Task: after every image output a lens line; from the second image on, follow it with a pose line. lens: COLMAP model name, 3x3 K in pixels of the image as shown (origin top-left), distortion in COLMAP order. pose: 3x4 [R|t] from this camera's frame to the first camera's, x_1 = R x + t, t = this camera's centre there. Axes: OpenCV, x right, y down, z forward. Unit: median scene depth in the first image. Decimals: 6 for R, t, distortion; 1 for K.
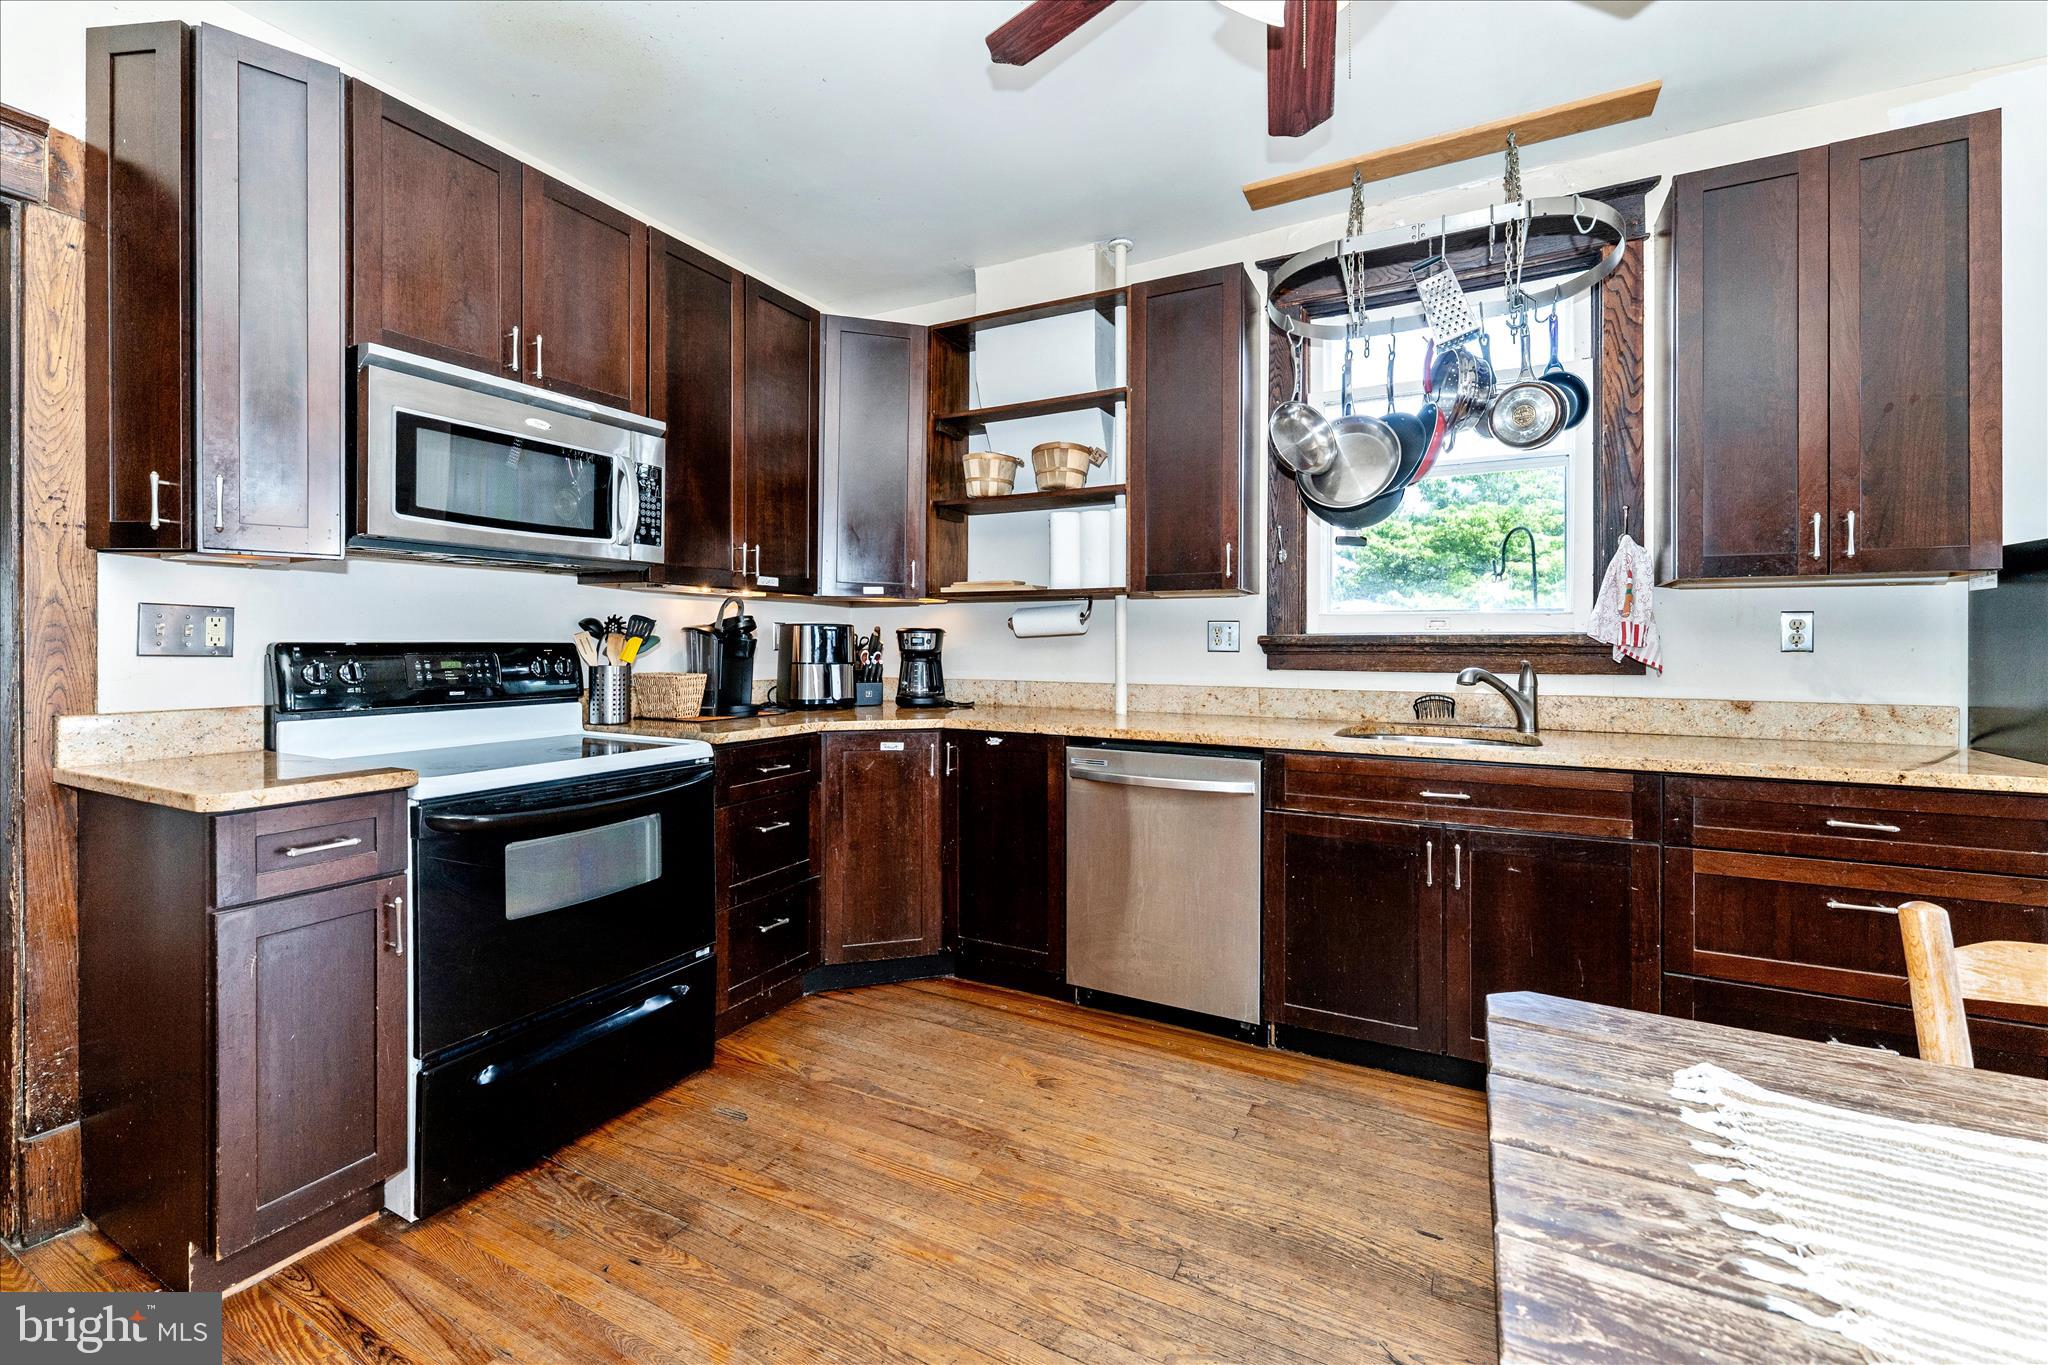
lens RADIAL K [[858.0, 0, 1022.6], [0, 858.0, 648.3], [0, 0, 1]] dist [-0.000788, -0.000114]
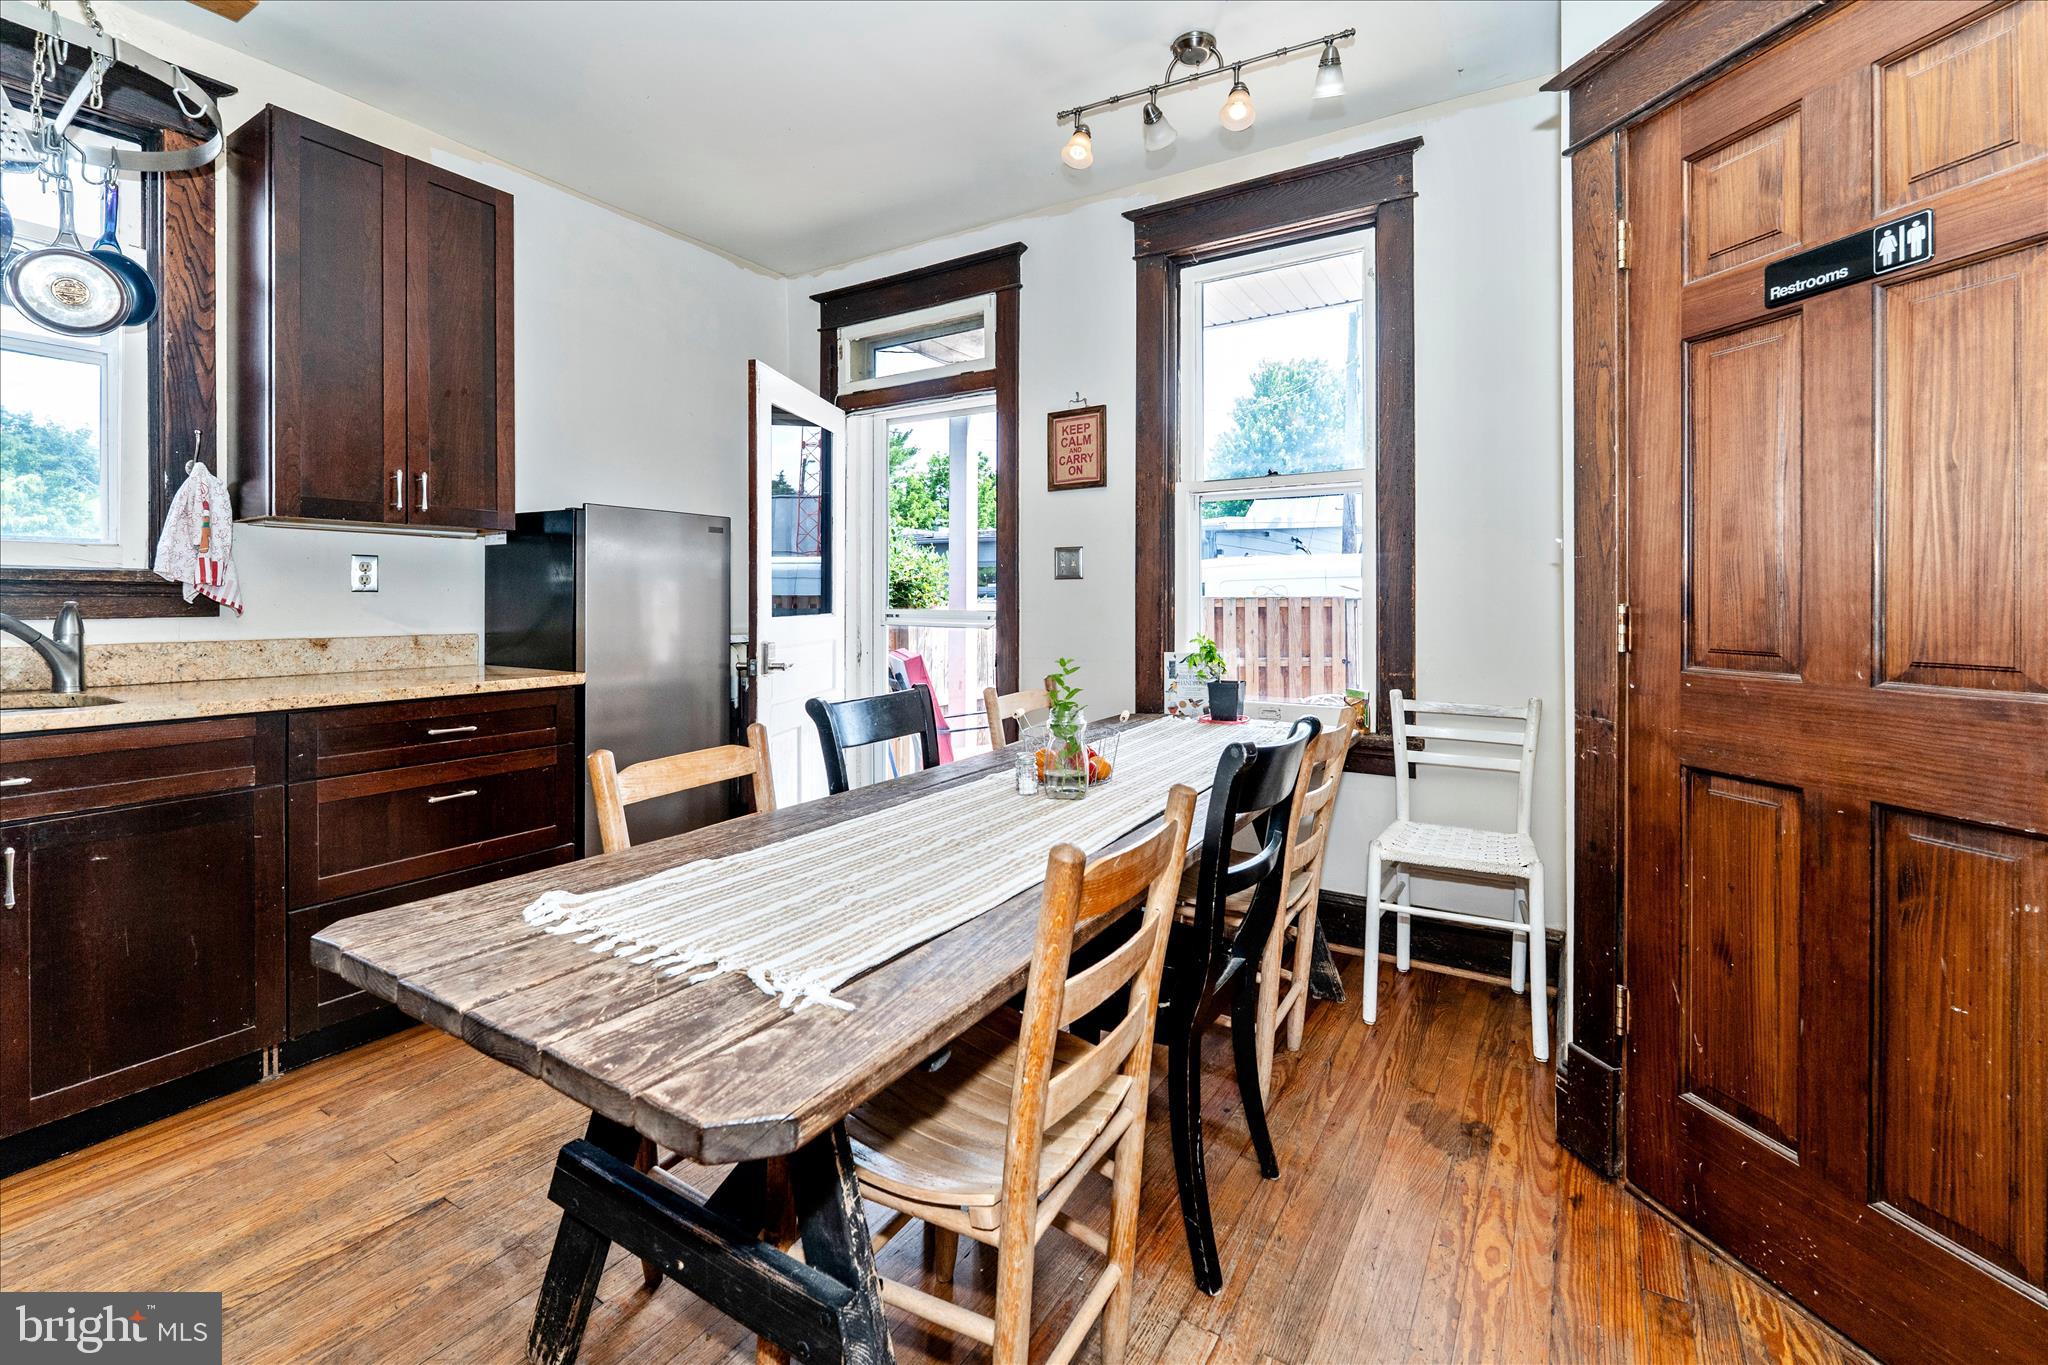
lens RADIAL K [[880.5, 0, 1024.1], [0, 880.5, 598.3], [0, 0, 1]] dist [-0.000588, -0.000069]
pose [[0.076362, -0.000745, 0.997080, -0.188721], [0.003006, 0.999995, 0.000517, 0.016722], [-0.997076, 0.002957, 0.076364, 0.071776]]
